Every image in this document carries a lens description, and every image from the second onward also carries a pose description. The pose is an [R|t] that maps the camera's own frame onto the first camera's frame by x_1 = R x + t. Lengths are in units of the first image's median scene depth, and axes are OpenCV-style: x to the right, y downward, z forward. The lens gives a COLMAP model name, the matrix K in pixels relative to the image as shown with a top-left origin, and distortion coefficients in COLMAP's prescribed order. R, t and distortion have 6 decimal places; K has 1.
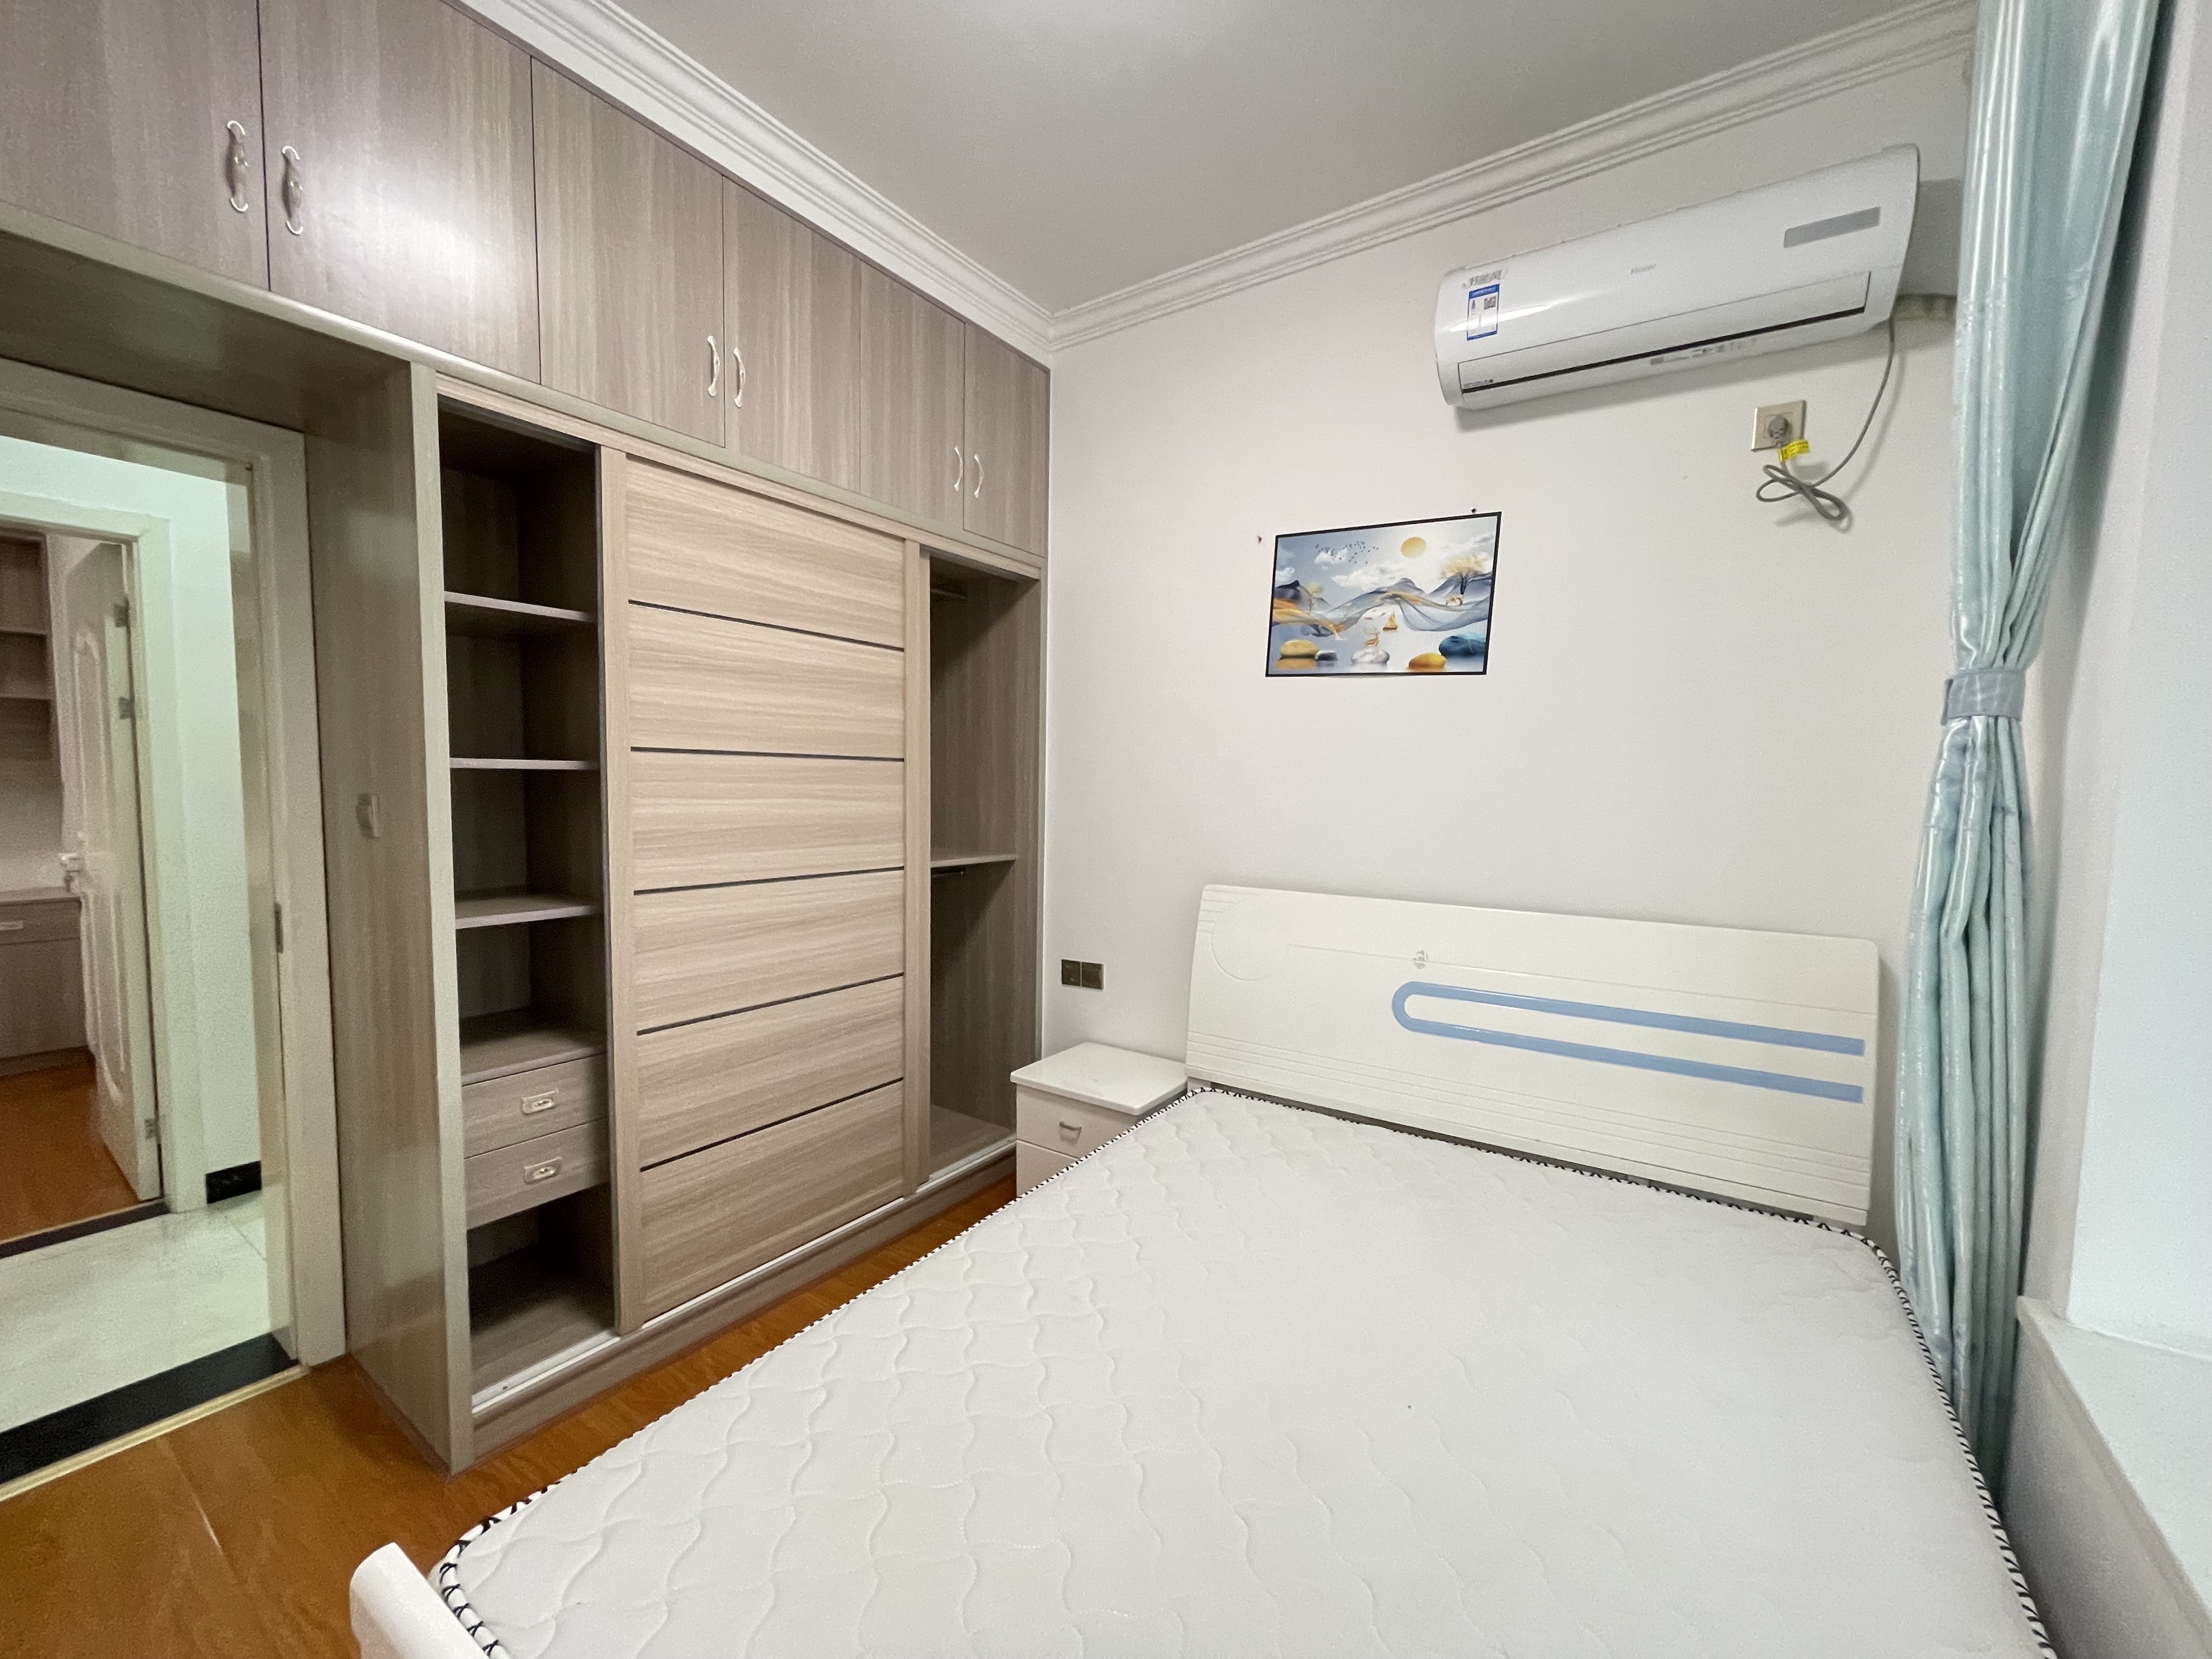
lens RADIAL K [[893.9, 0, 1096.6], [0, 893.9, 816.4], [0, 0, 1]] dist [-0.000502, -0.000291]
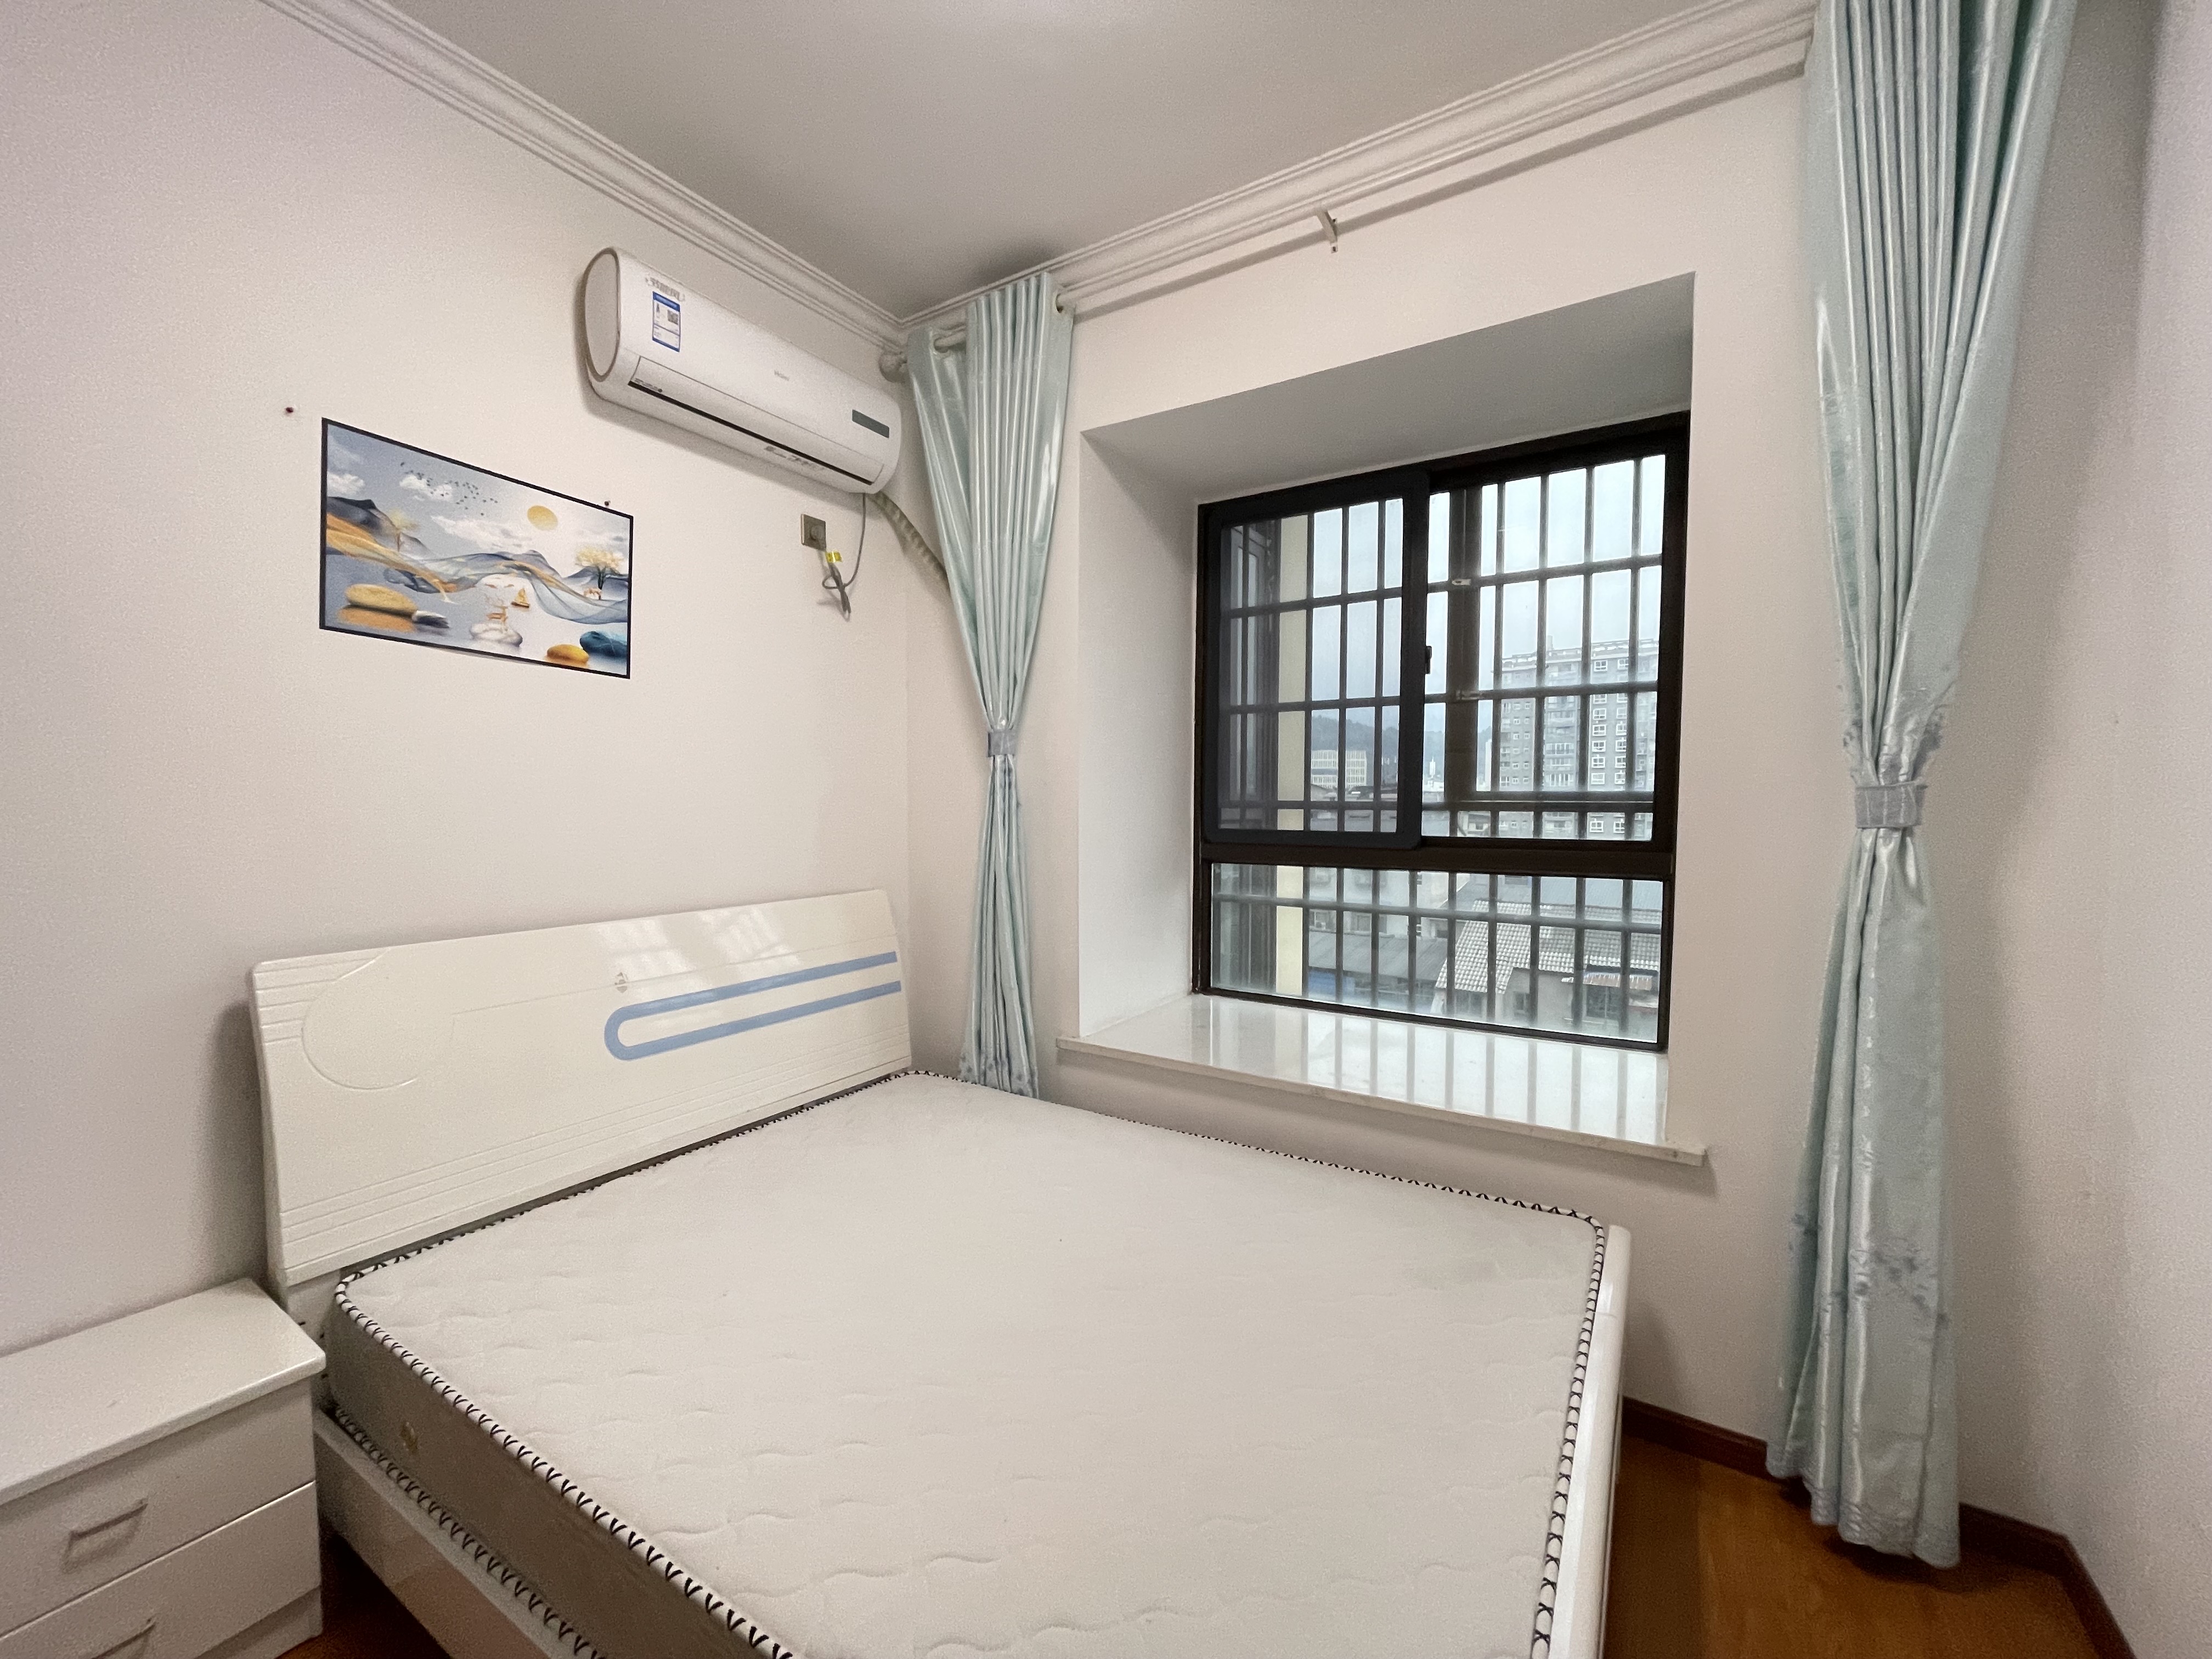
lens RADIAL K [[893.9, 0, 1096.6], [0, 893.9, 816.4], [0, 0, 1]] dist [-0.000502, -0.000291]
pose [[-0.032180, -0.029639, 0.999043, -0.531871], [0.044636, 0.998520, 0.031062, -0.015702], [-0.998485, 0.045593, -0.030809, 0.502666]]
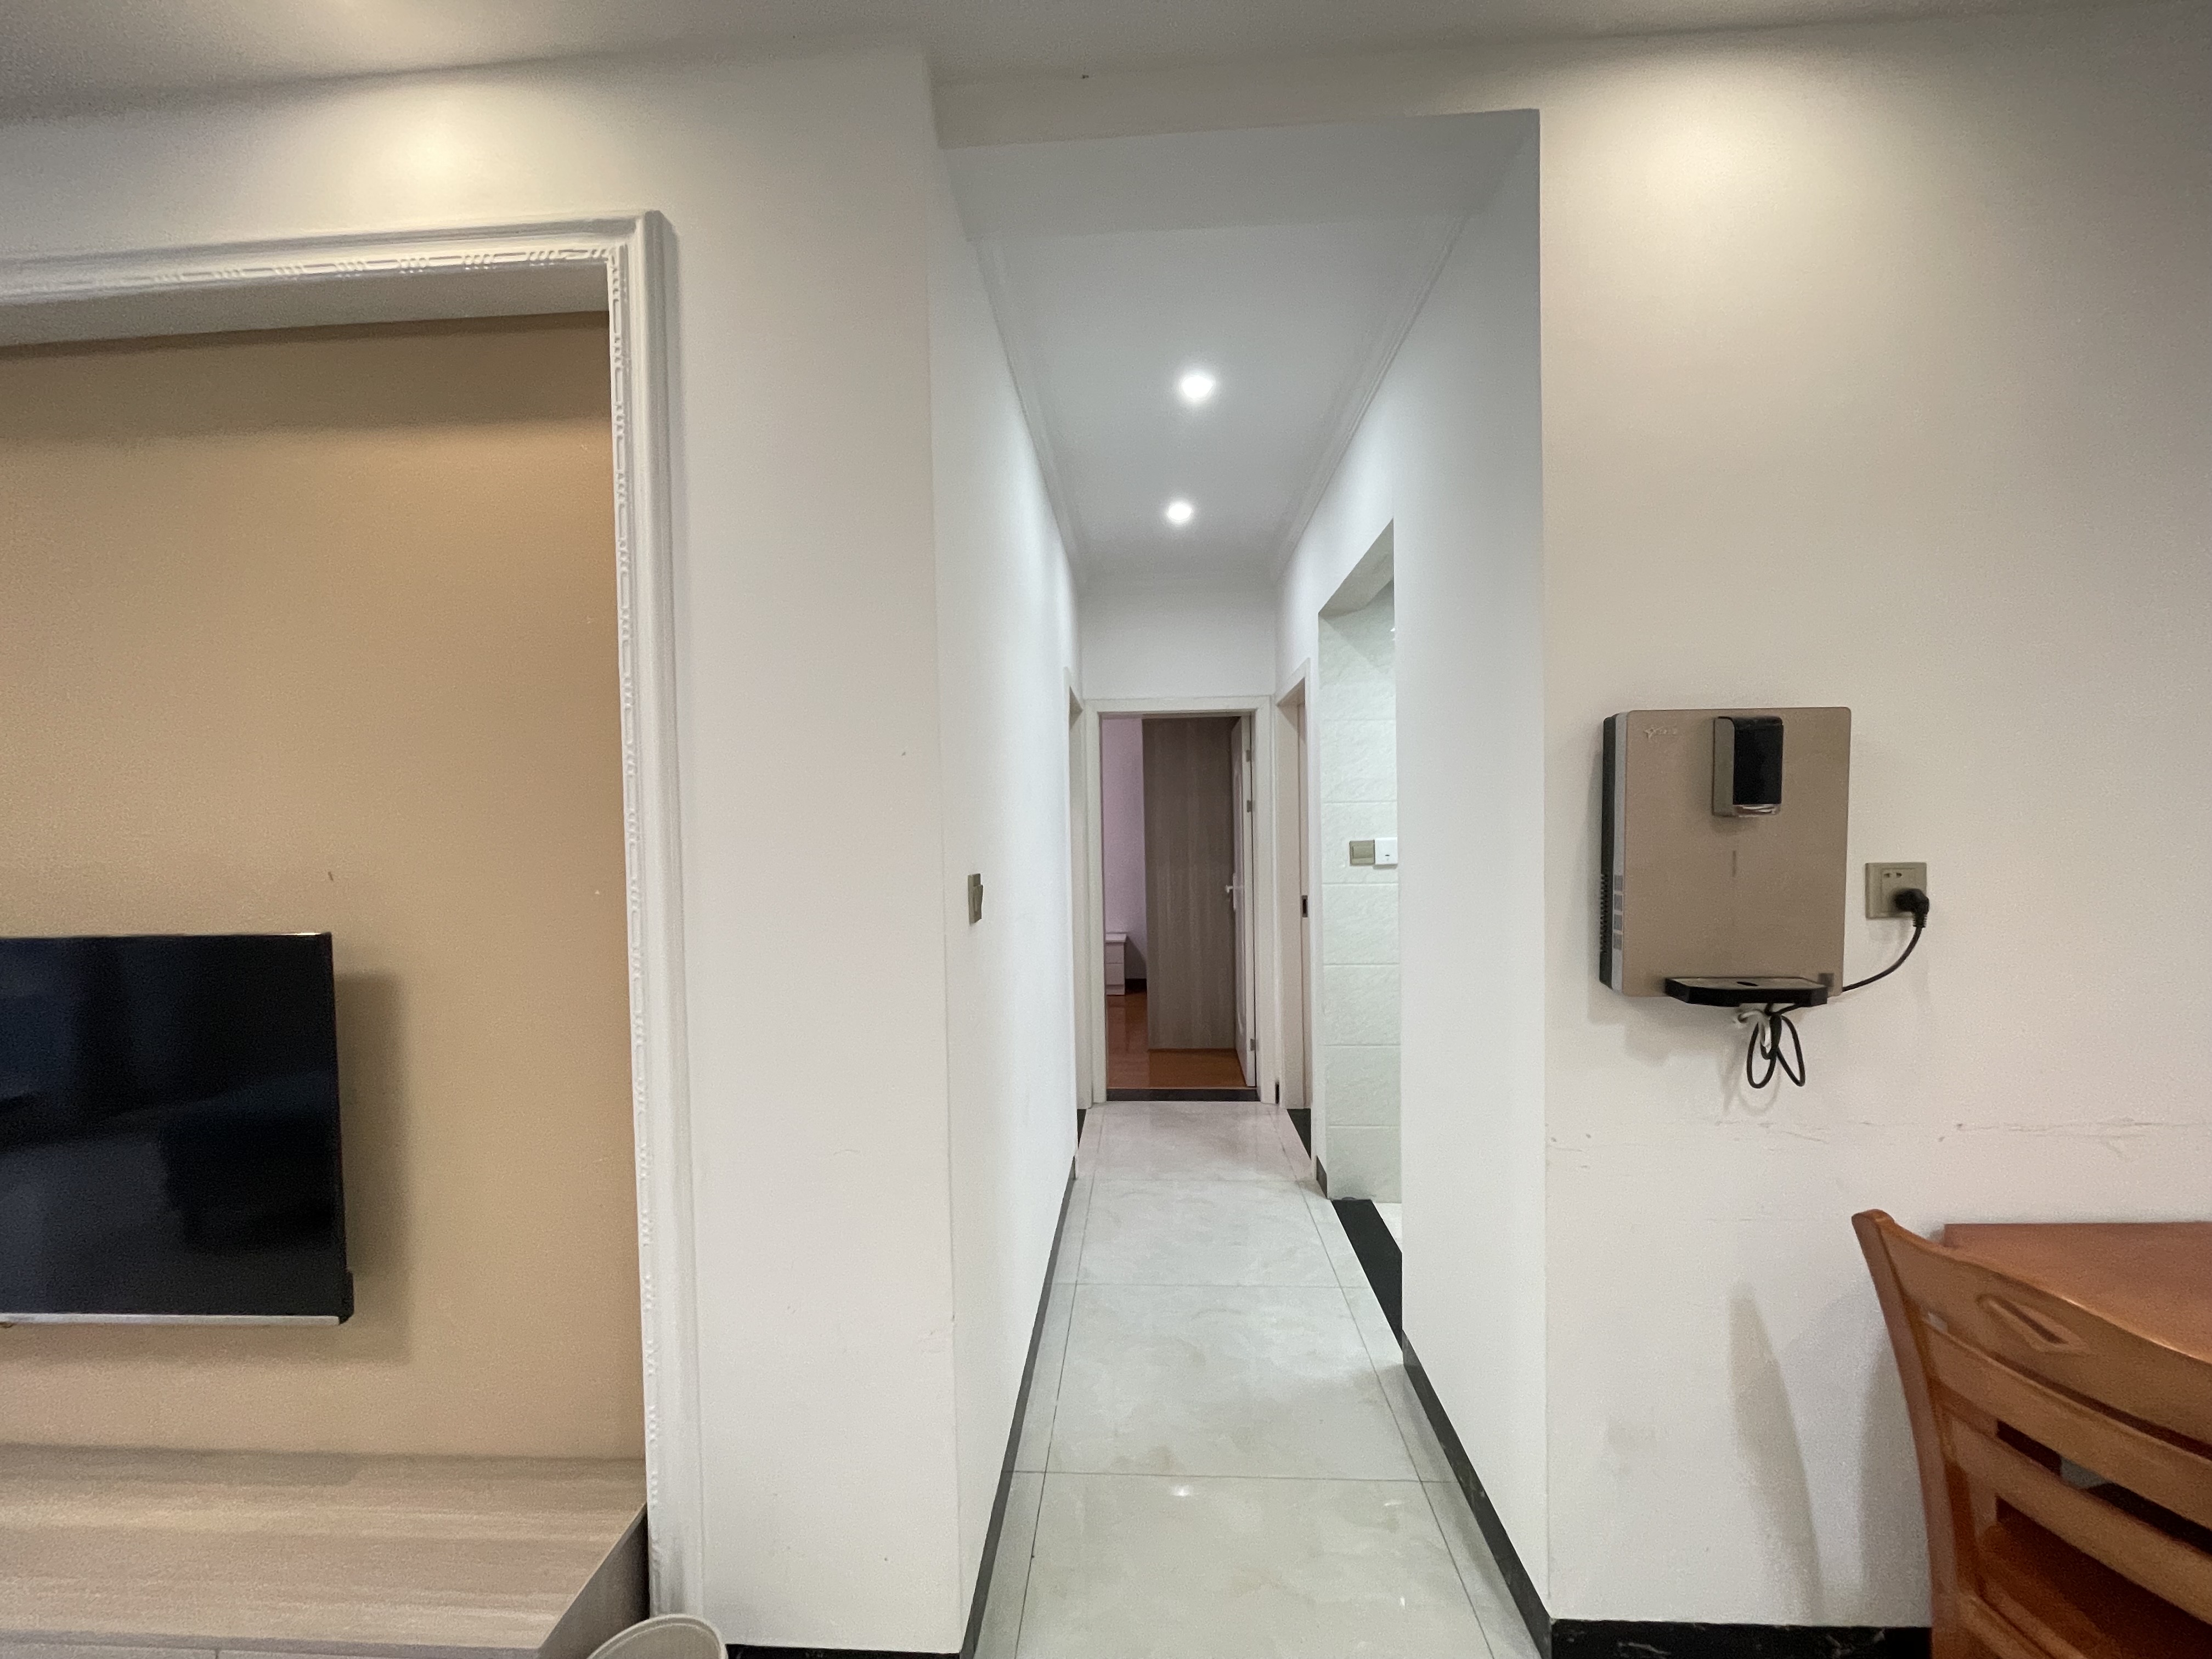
lens RADIAL K [[893.9, 0, 1096.6], [0, 893.9, 816.4], [0, 0, 1]] dist [-0.000502, -0.000291]
pose [[0.546392, 0.013685, -0.837418, 0.873633], [-0.023551, 0.999722, 0.000970, -0.366061], [0.837198, 0.019192, 0.546562, -0.828789]]
